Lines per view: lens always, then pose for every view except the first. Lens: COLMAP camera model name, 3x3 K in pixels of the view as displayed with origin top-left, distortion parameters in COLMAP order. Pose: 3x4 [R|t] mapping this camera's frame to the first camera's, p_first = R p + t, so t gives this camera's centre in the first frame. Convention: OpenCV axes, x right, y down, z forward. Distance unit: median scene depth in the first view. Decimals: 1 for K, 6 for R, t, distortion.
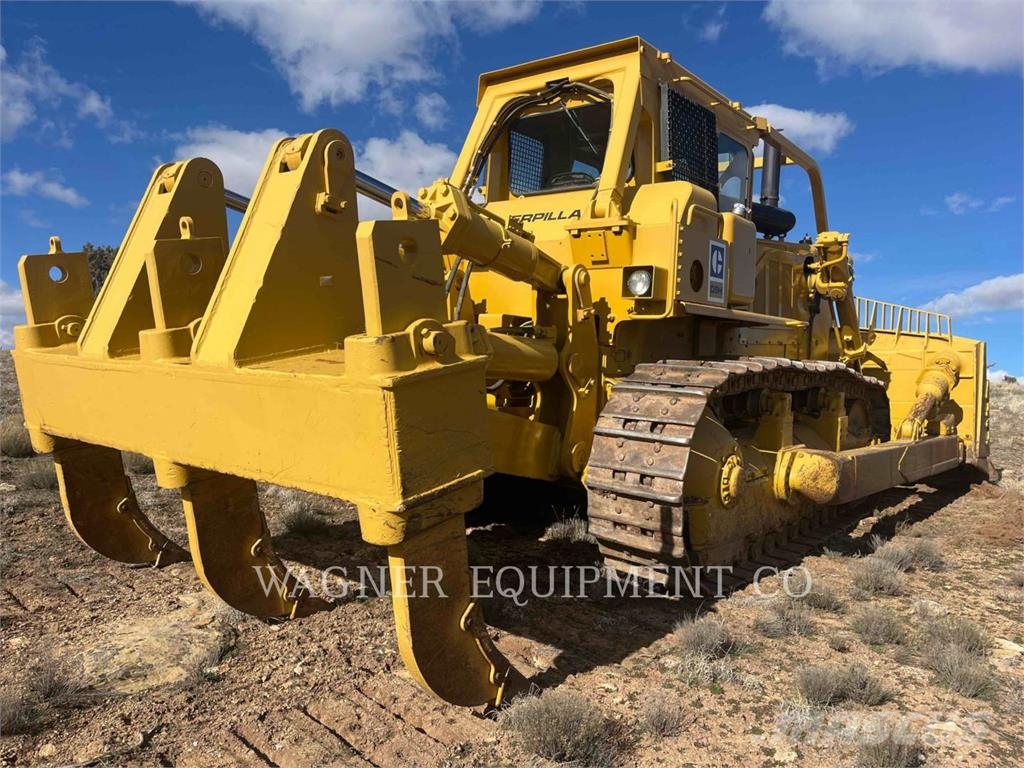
lens RADIAL K [[779.4, 0, 515.0], [0, 779.4, 380.7], [0, 0, 1]] dist [0.100830, -0.146038]
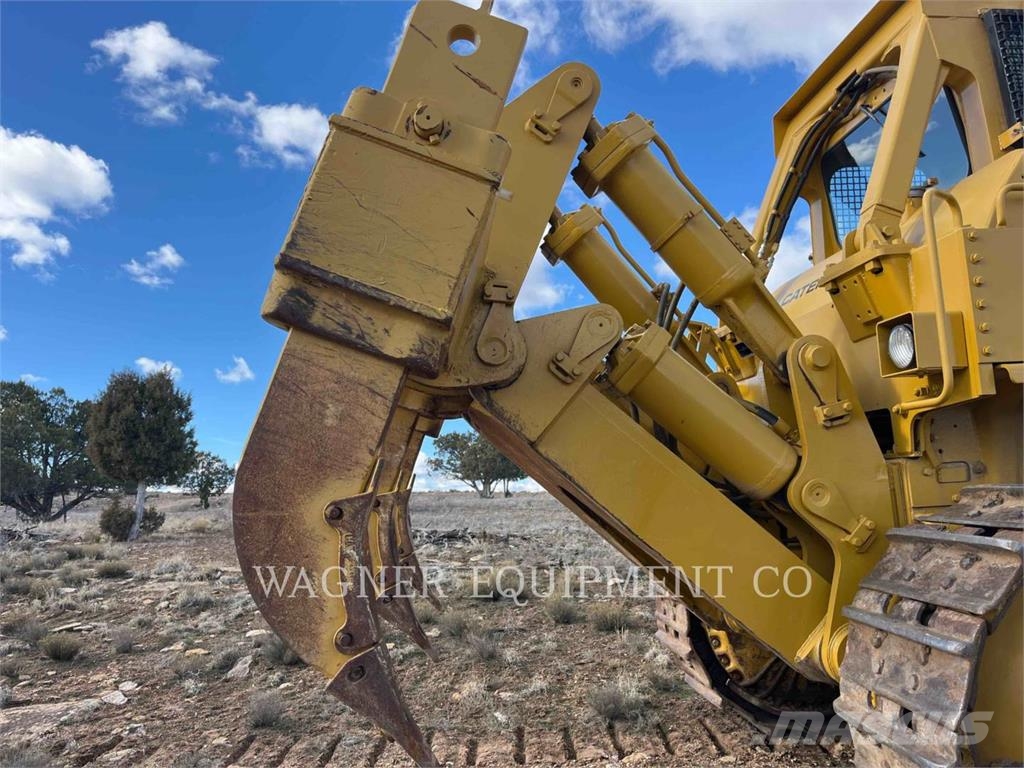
lens RADIAL K [[779.4, 0, 515.0], [0, 779.4, 380.7], [0, 0, 1]] dist [0.100830, -0.146038]
pose [[0.693602, -0.169184, -0.700209, 0.330962], [0.057667, 0.981950, -0.180136, -0.011591], [0.718046, 0.084563, 0.690839, 0.365261]]
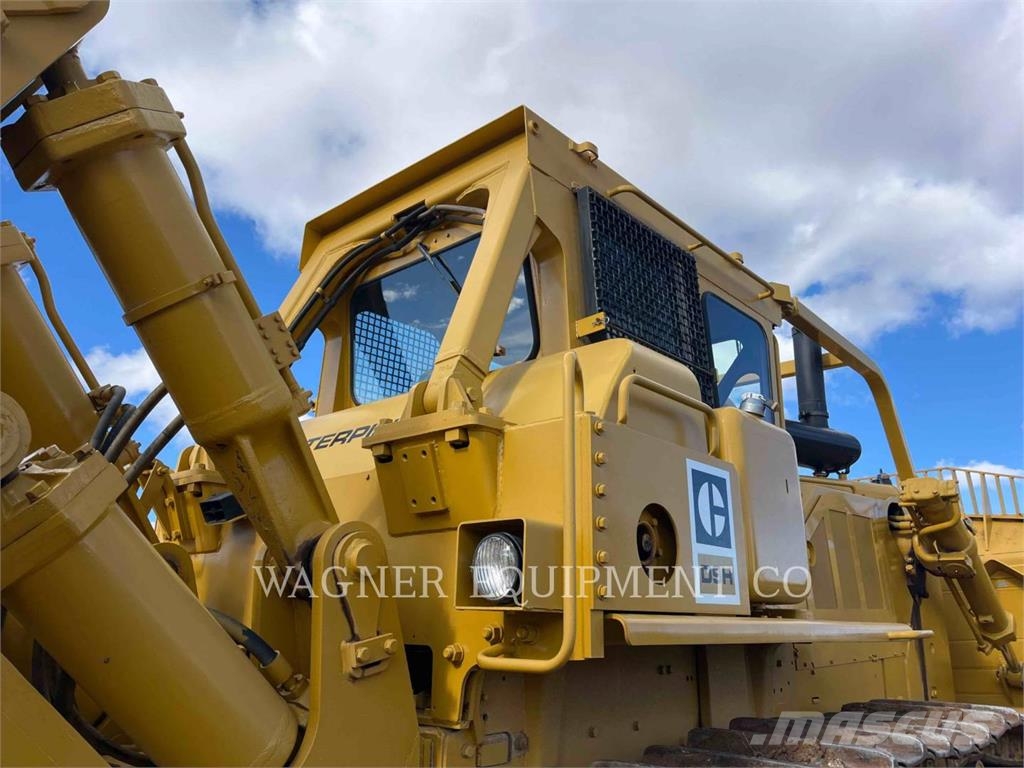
lens RADIAL K [[779.4, 0, 515.0], [0, 779.4, 380.7], [0, 0, 1]] dist [0.100830, -0.146038]
pose [[0.997728, -0.039838, -0.054322, 0.175397], [0.019881, 0.944610, -0.327591, -0.077732], [0.064364, 0.325767, 0.943257, 0.558449]]
